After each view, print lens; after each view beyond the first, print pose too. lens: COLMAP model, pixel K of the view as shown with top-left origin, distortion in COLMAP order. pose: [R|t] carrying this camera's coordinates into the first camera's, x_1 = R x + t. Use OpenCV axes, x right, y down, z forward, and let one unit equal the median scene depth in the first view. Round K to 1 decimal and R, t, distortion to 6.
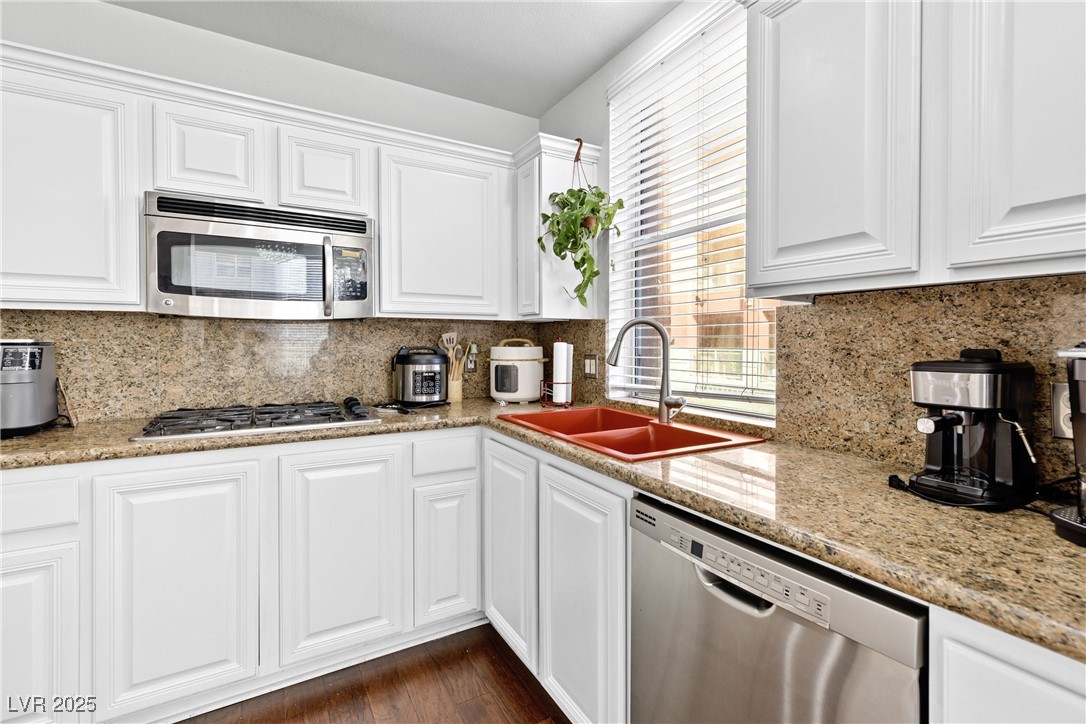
lens RADIAL K [[489.4, 0, 541.8], [0, 489.4, 350.0], [0, 0, 1]] dist [0.001615, -0.000200]
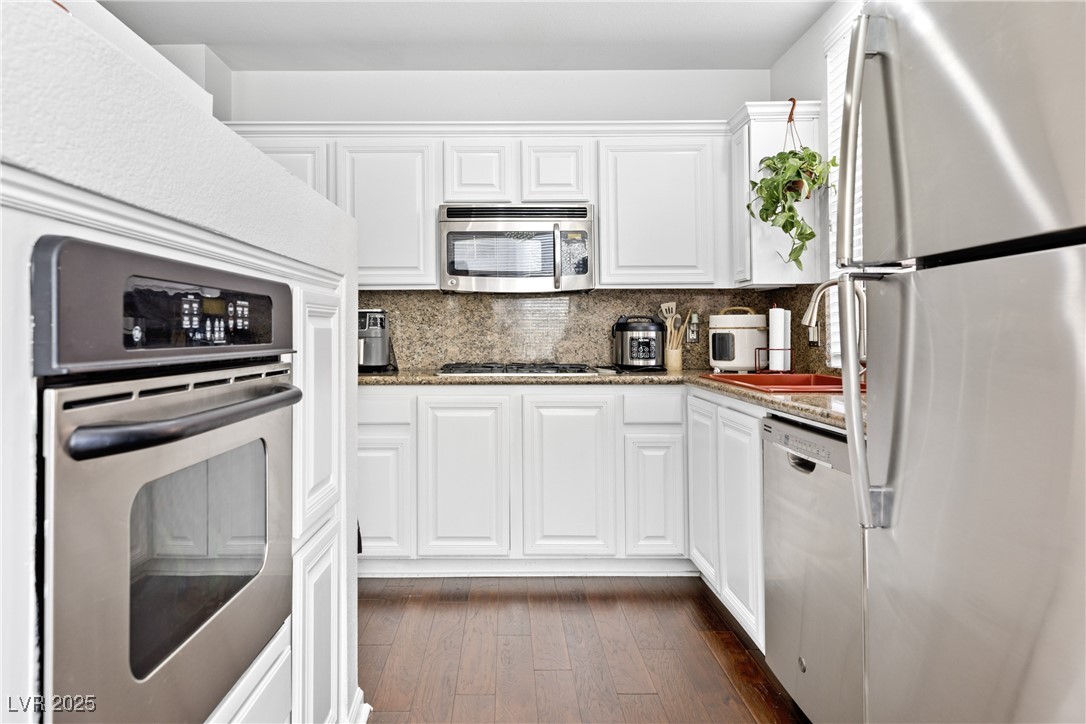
lens RADIAL K [[741.2, 0, 543.0], [0, 741.2, 362.0], [0, 0, 1]] dist [0.003435, 0.000891]
pose [[0.893912, 0.005814, -0.448205, 0.309739], [0.002510, 0.999835, 0.017976, 0.069196], [0.448236, -0.017194, 0.893750, -0.576823]]
